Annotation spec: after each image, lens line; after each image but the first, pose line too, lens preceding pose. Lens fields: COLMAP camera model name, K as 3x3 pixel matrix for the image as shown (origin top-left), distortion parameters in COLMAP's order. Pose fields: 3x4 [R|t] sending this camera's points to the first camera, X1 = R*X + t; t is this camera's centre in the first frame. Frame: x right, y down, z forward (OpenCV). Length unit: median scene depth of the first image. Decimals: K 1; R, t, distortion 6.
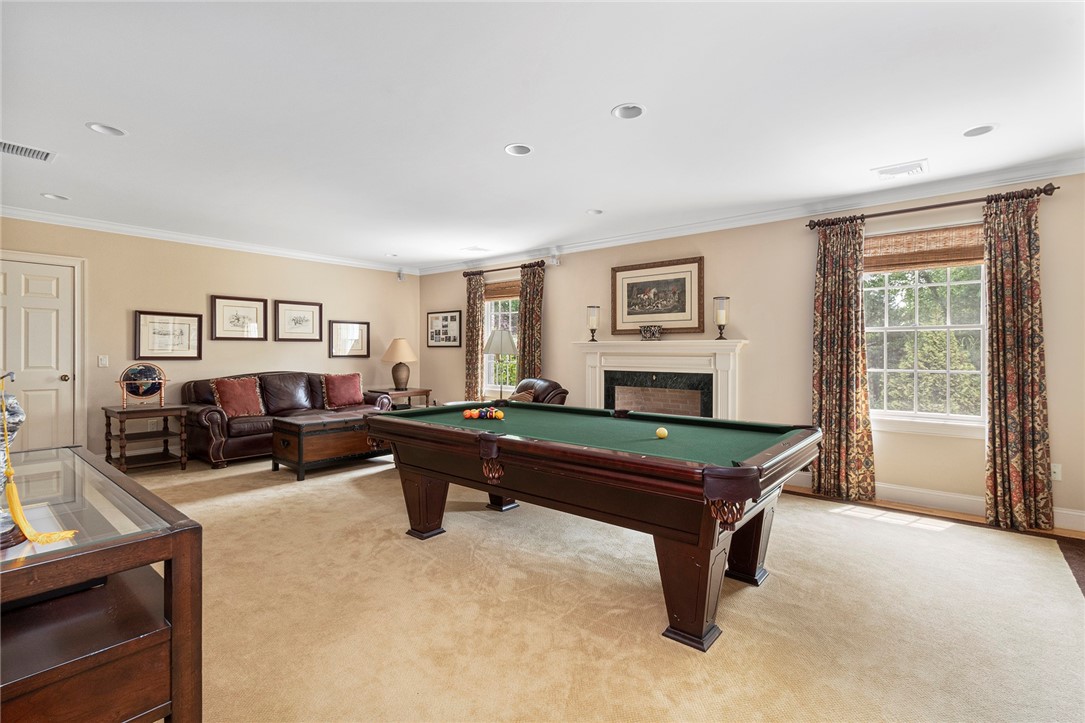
lens RADIAL K [[488.1, 0, 545.2], [0, 488.1, 355.7], [0, 0, 1]] dist [0.001037, 0.000313]
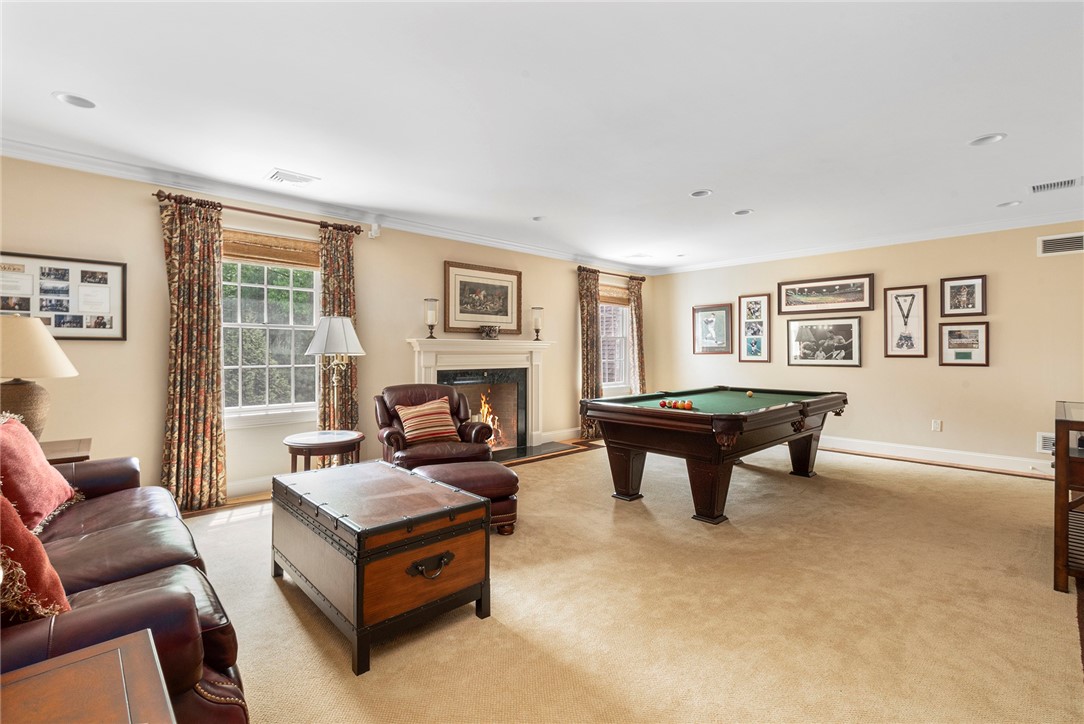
lens RADIAL K [[495.5, 0, 595.5], [0, 495.5, 348.2], [0, 0, 1]] dist [0.000547, 0.000155]
pose [[0.078024, 0.001235, 0.996951, -0.798934], [0.004640, 0.999988, -0.001602, -0.009126], [-0.996941, 0.004751, 0.078018, 0.645110]]
